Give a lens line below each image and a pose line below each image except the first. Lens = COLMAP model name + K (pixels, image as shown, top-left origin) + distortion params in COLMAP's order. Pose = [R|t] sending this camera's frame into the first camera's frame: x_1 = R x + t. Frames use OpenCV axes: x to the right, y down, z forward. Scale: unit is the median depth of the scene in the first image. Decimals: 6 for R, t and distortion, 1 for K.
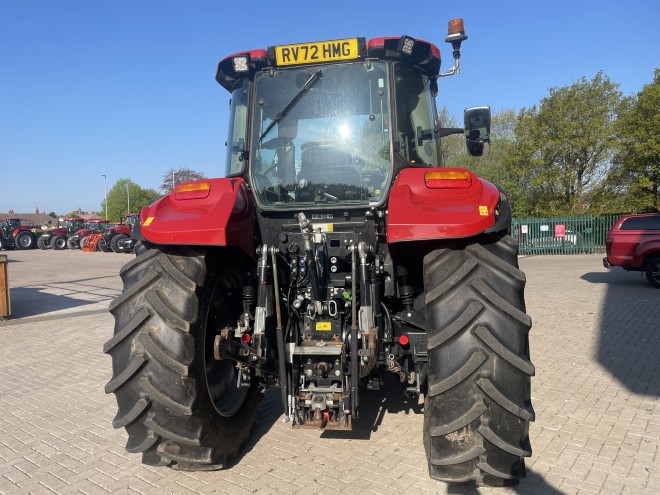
lens RADIAL K [[504.9, 0, 332.1], [0, 504.9, 247.6], [0, 0, 1]] dist [0.026960, -0.002963]
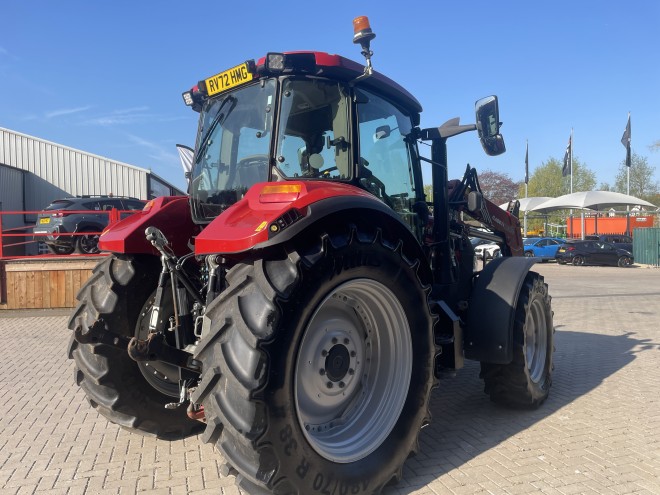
lens RADIAL K [[504.9, 0, 327.3], [0, 504.9, 243.8], [0, 0, 1]] dist [0.026960, -0.002963]
pose [[0.824444, 0.025809, -0.565354, 0.771286], [-0.032958, 0.999454, -0.002436, -0.033861], [0.564983, 0.020641, 0.824845, 0.221116]]
